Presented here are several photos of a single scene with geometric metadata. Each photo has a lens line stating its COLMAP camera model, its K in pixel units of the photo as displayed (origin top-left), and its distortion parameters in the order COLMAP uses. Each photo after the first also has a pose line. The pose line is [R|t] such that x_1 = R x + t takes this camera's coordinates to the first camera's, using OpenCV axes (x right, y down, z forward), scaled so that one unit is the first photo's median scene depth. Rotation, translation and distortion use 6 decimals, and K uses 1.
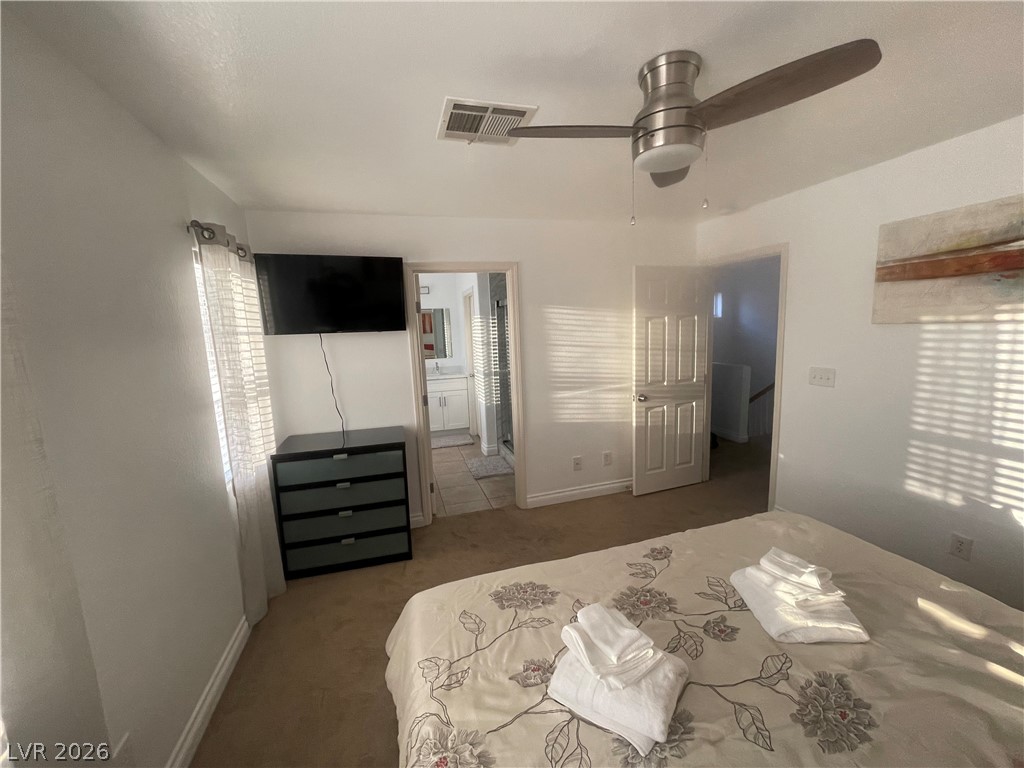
lens RADIAL K [[412.5, 0, 510.2], [0, 412.5, 383.1], [0, 0, 1]] dist [-0.000111, -0.000895]
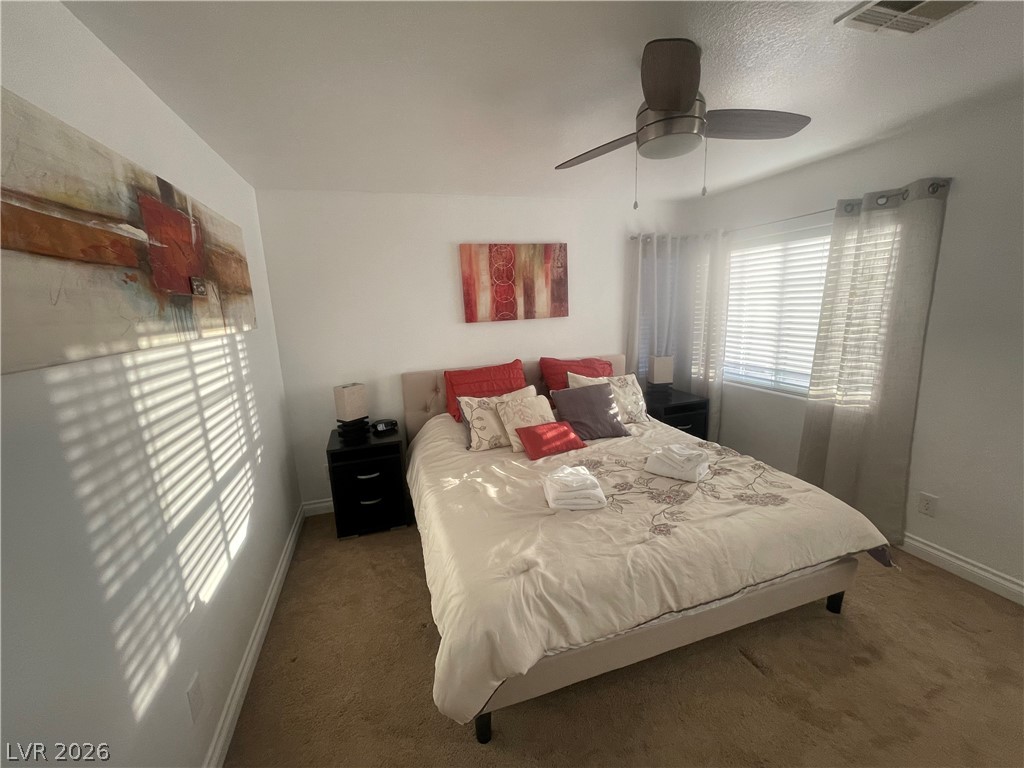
lens RADIAL K [[412.5, 0, 510.2], [0, 412.5, 383.1], [0, 0, 1]] dist [-0.000111, -0.000895]
pose [[-0.996019, 0.087978, -0.014320, 0.551674], [0.078375, 0.940921, 0.329433, -0.229527], [0.042457, 0.326999, -0.944071, 1.405511]]
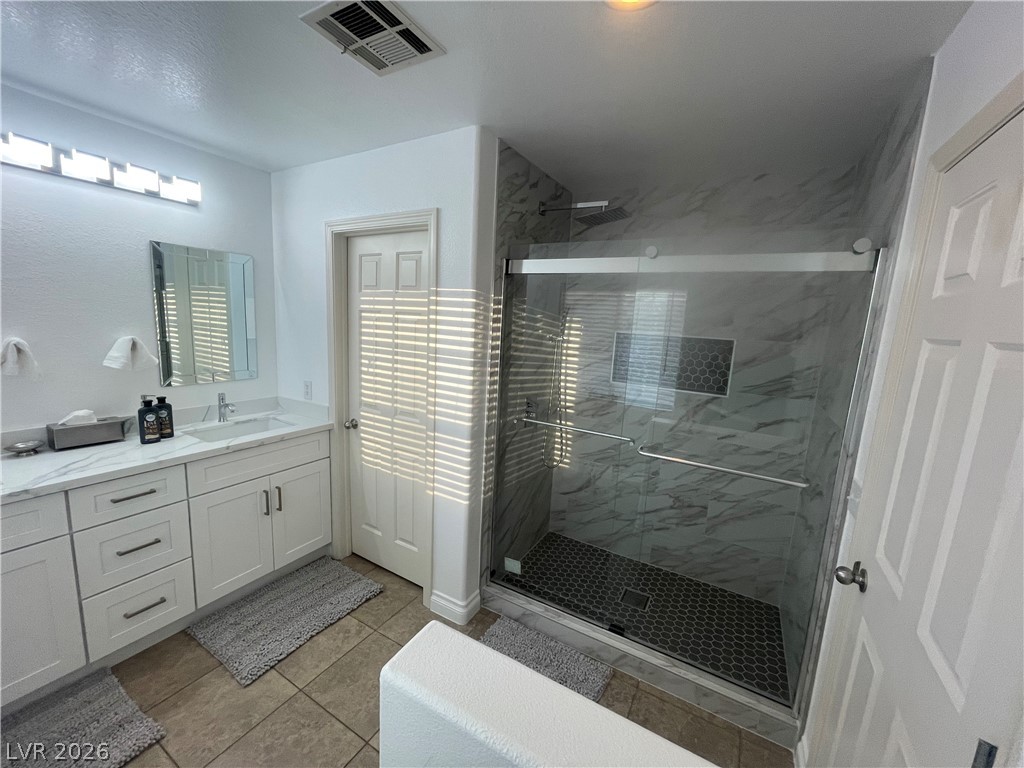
lens RADIAL K [[410.1, 0, 507.0], [0, 410.1, 385.0], [0, 0, 1]] dist [-0.000762, -0.000314]
pose [[0.716699, -0.034186, 0.696544, -0.733530], [0.018260, 0.999375, 0.030261, -0.192035], [-0.697143, -0.008969, 0.716876, 1.592312]]
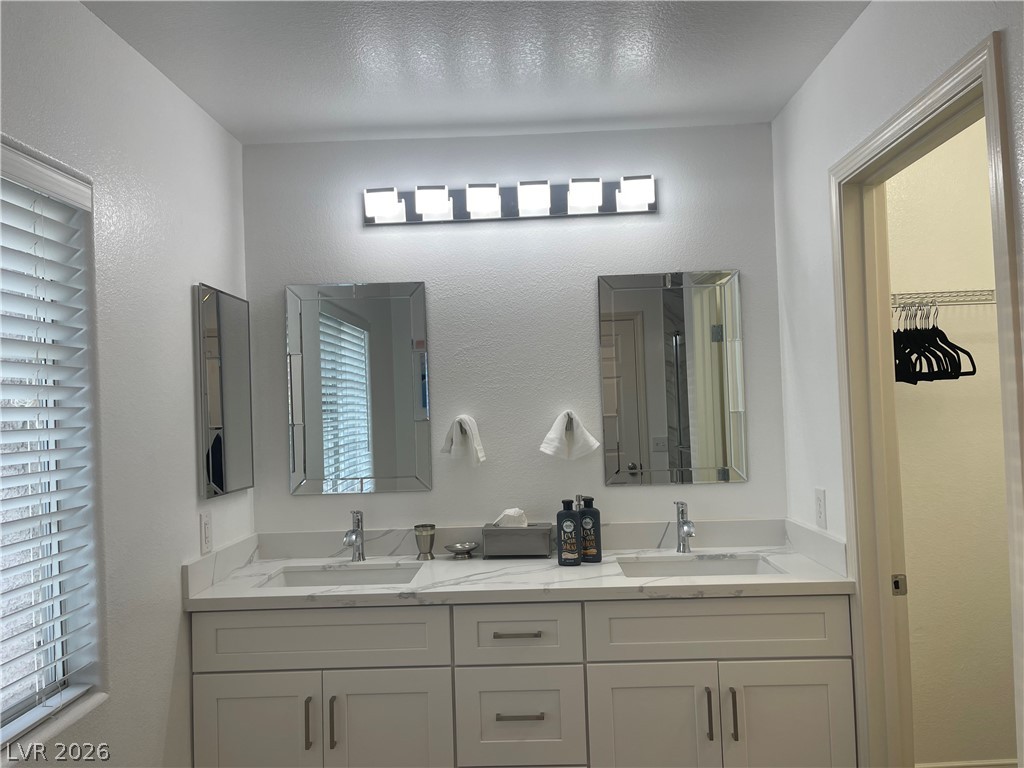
lens RADIAL K [[774.0, 0, 518.3], [0, 774.0, 391.4], [0, 0, 1]] dist [0.032890, -0.004634]
pose [[0.954945, 0.001151, -0.296781, -0.395259], [-0.044144, 0.989420, -0.138201, -0.143092], [0.293482, 0.145076, 0.944892, 1.643292]]
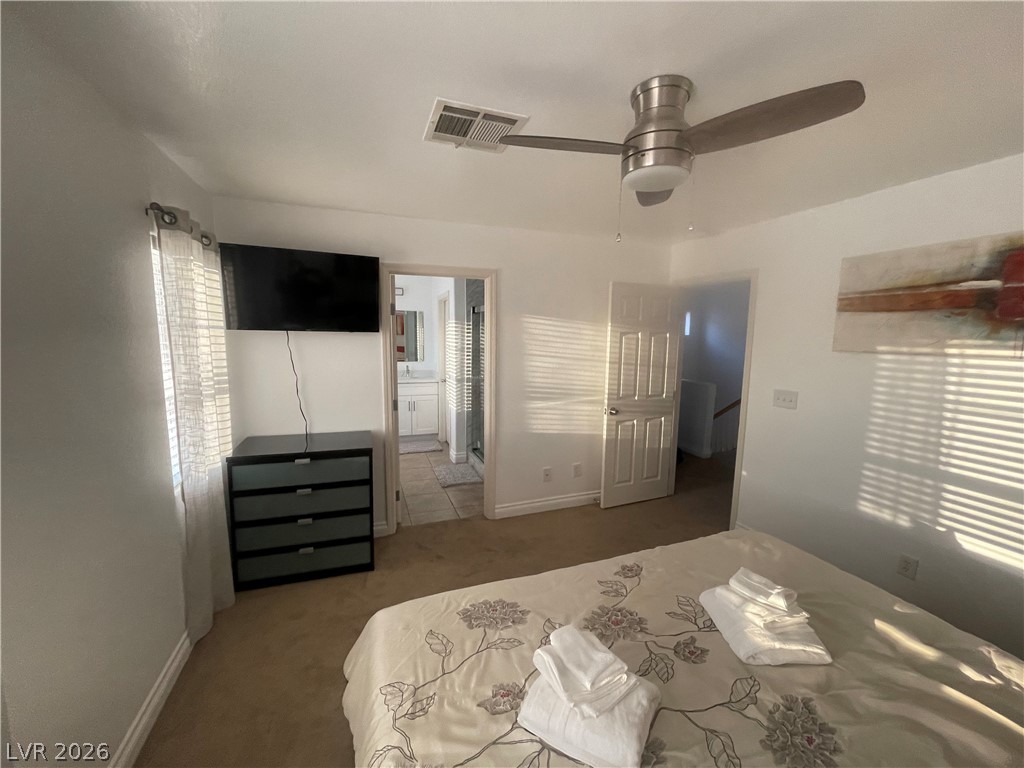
lens RADIAL K [[412.5, 0, 510.2], [0, 412.5, 383.1], [0, 0, 1]] dist [-0.000111, -0.000895]
pose [[0.996276, 0.045306, 0.073359, -0.015600], [-0.044162, 0.998877, -0.017147, -0.007686], [-0.074054, 0.013843, 0.997158, 0.016803]]
